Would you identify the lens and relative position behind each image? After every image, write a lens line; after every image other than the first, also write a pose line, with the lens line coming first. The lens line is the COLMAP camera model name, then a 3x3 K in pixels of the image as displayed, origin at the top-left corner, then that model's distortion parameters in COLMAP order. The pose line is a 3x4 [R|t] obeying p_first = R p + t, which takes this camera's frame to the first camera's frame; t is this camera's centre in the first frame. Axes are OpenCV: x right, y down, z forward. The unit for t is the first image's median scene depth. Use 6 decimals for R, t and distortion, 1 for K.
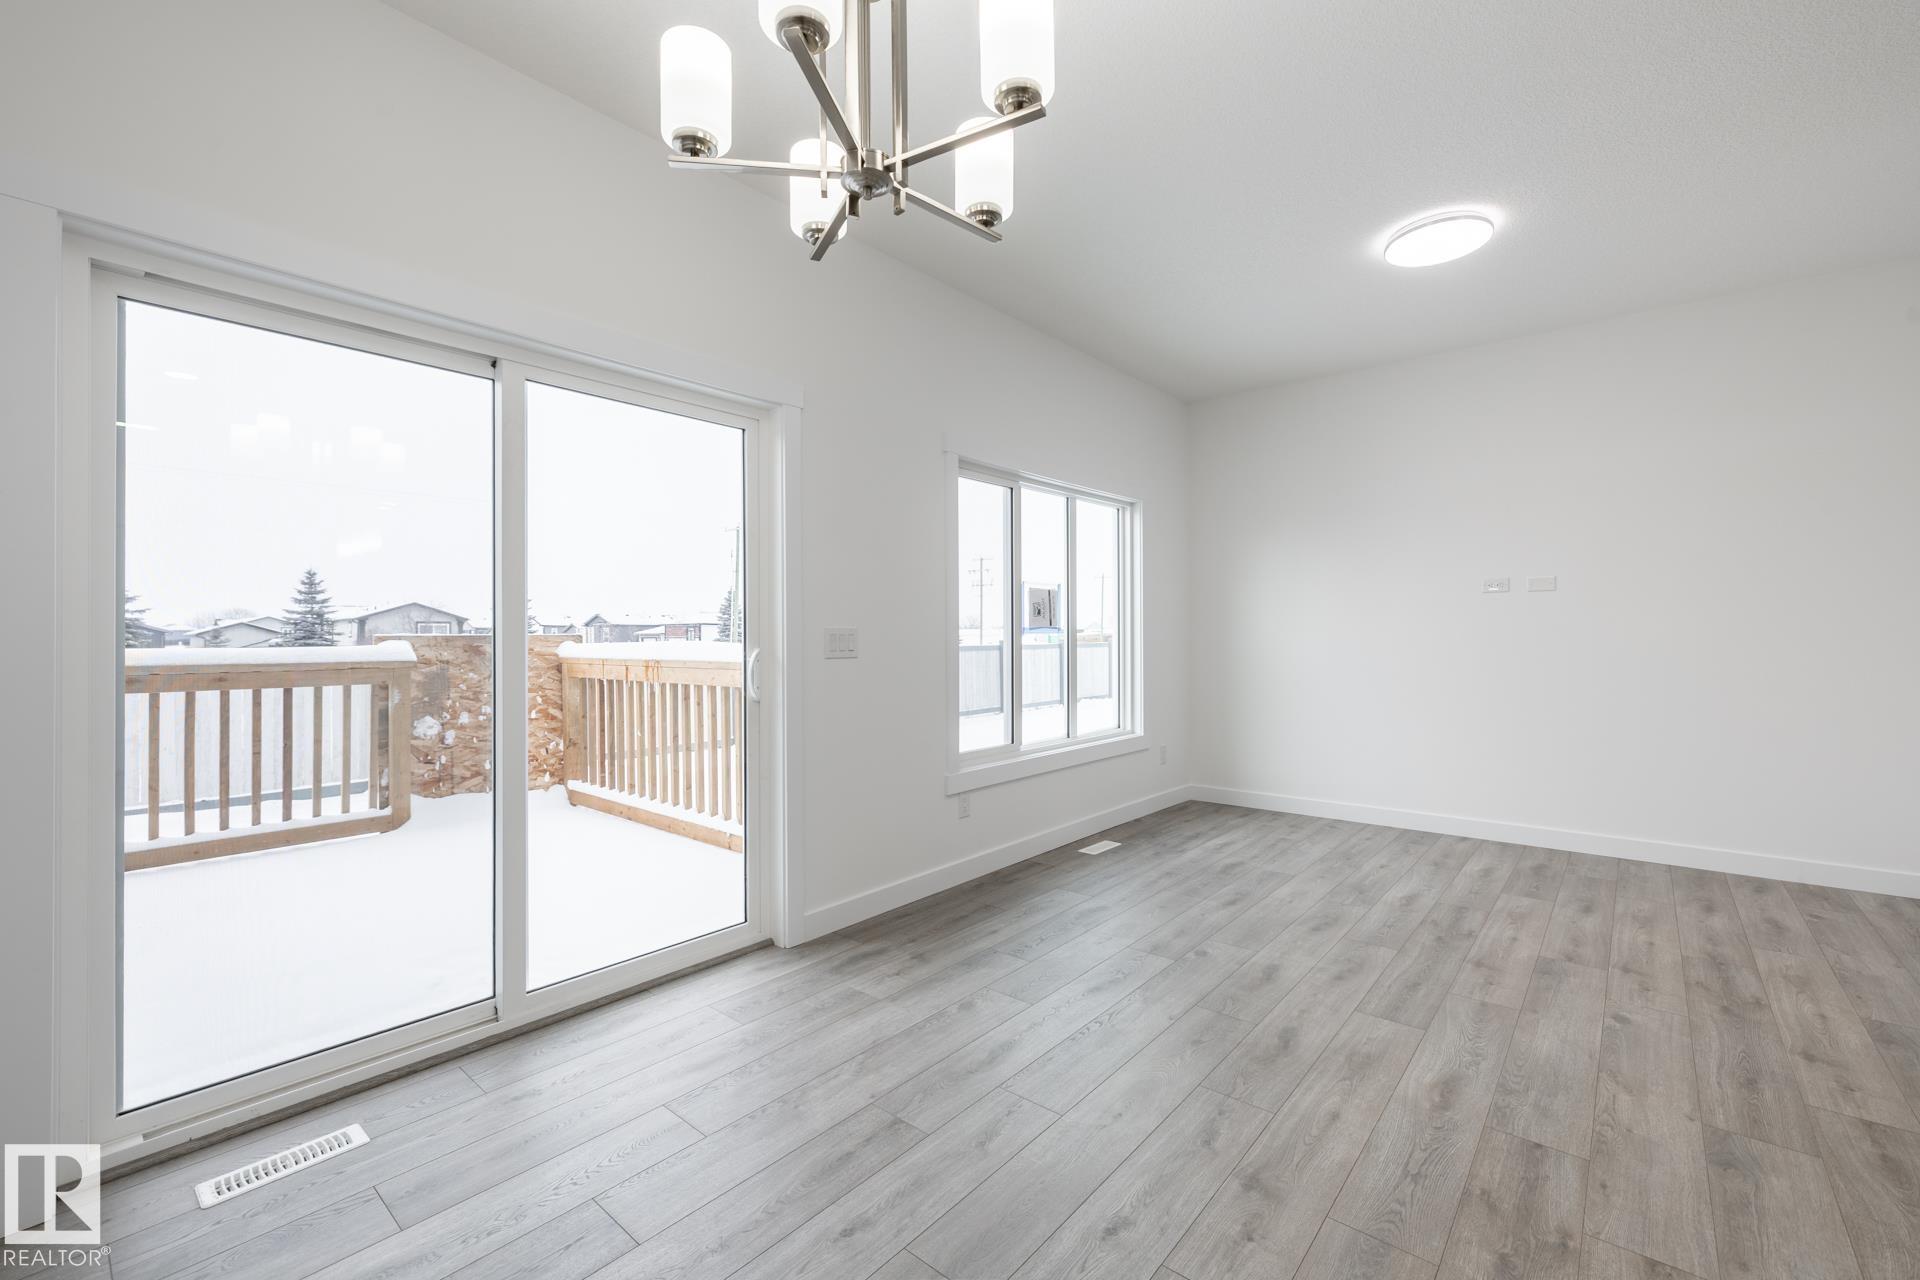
lens RADIAL K [[799.2, 0, 970.6], [0, 799.2, 645.2], [0, 0, 1]] dist [-0.000722, -0.000337]
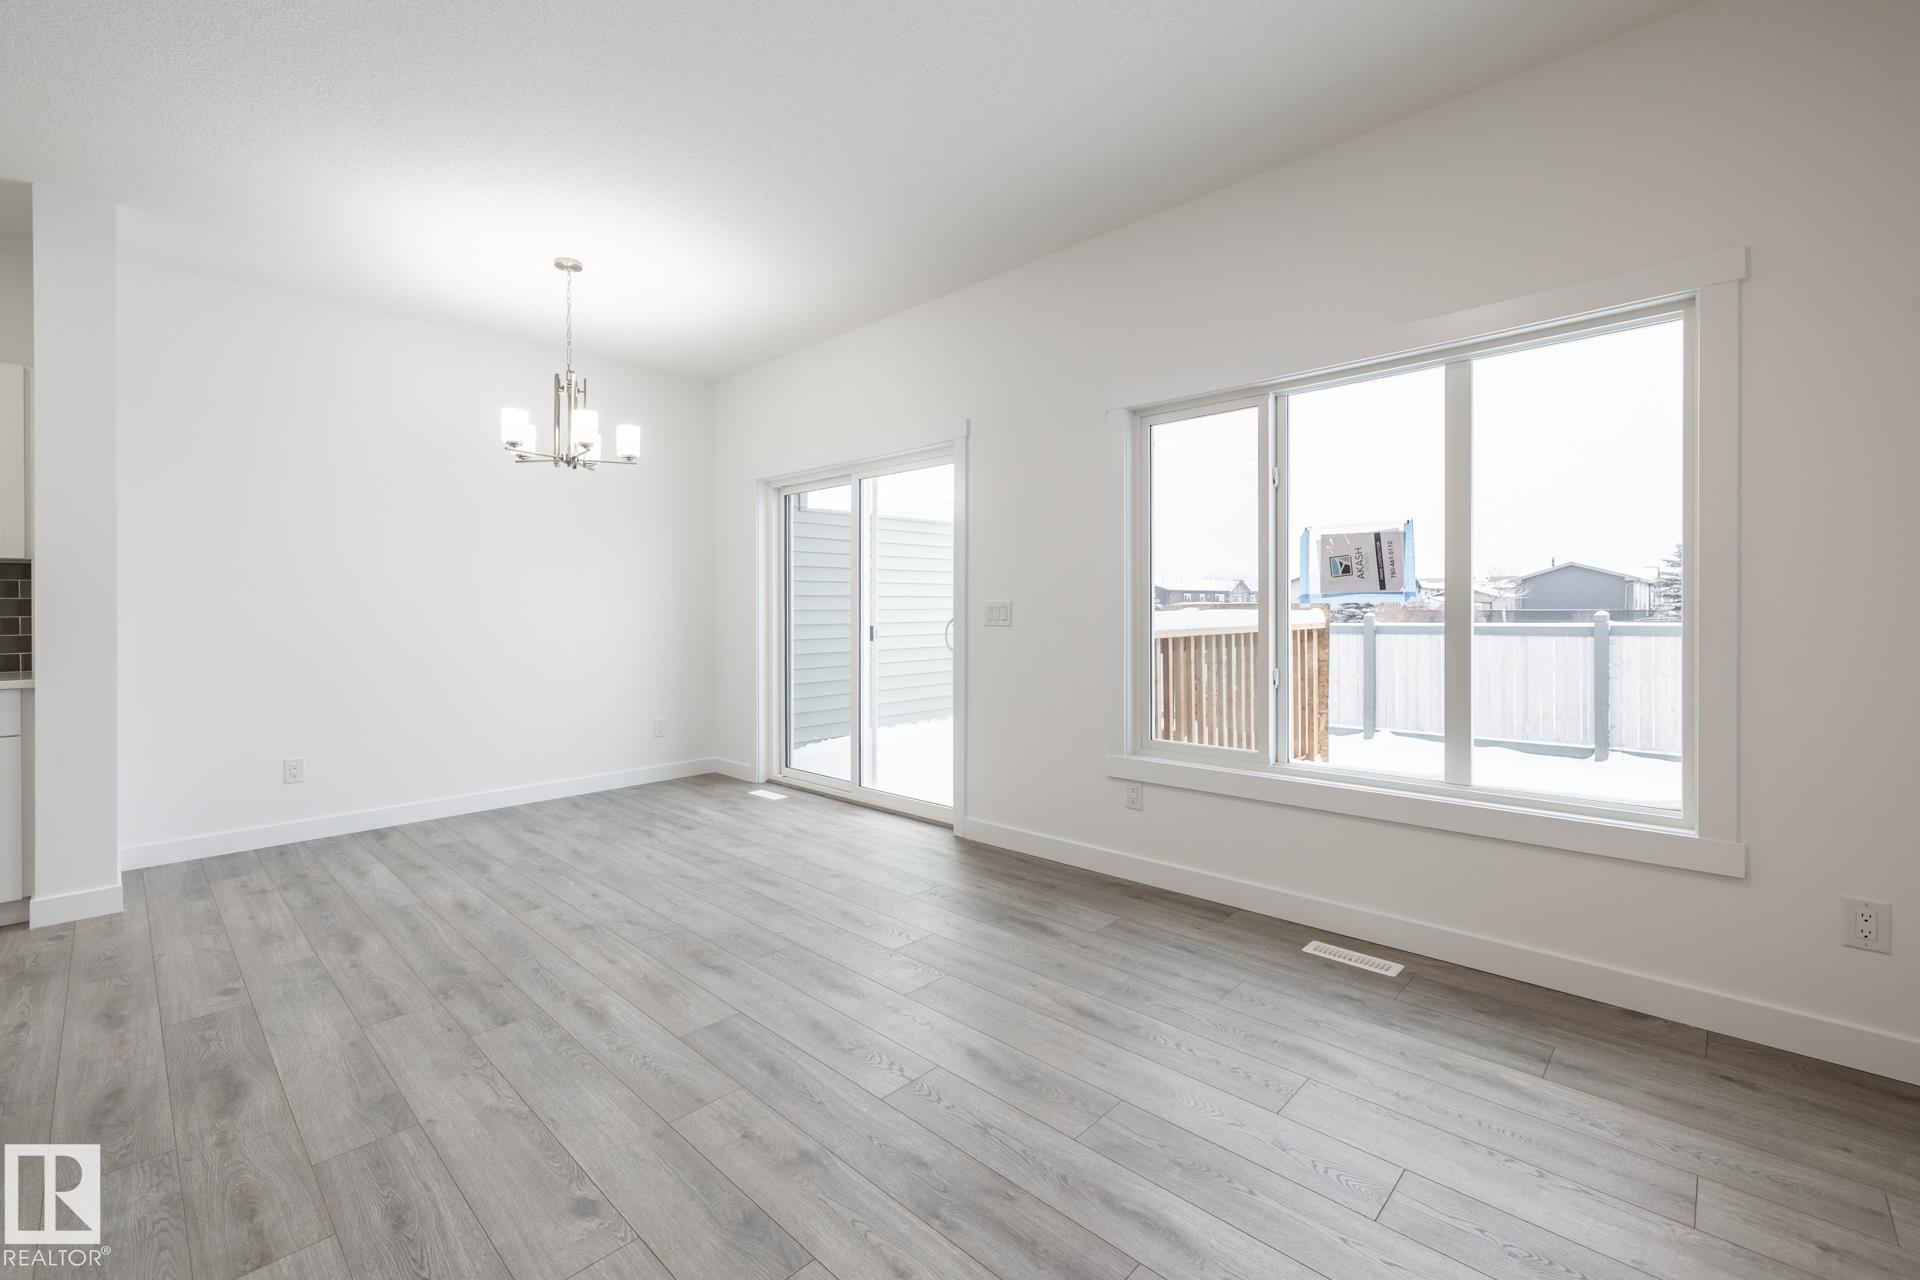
lens RADIAL K [[799.2, 0, 918.3], [0, 799.2, 611.4], [0, 0, 1]] dist [-0.000722, -0.000337]
pose [[-0.083519, 0.009247, -0.996463, 1.449964], [-0.003604, 0.999948, 0.009581, -0.023120], [0.996500, 0.004392, -0.083482, 1.336267]]
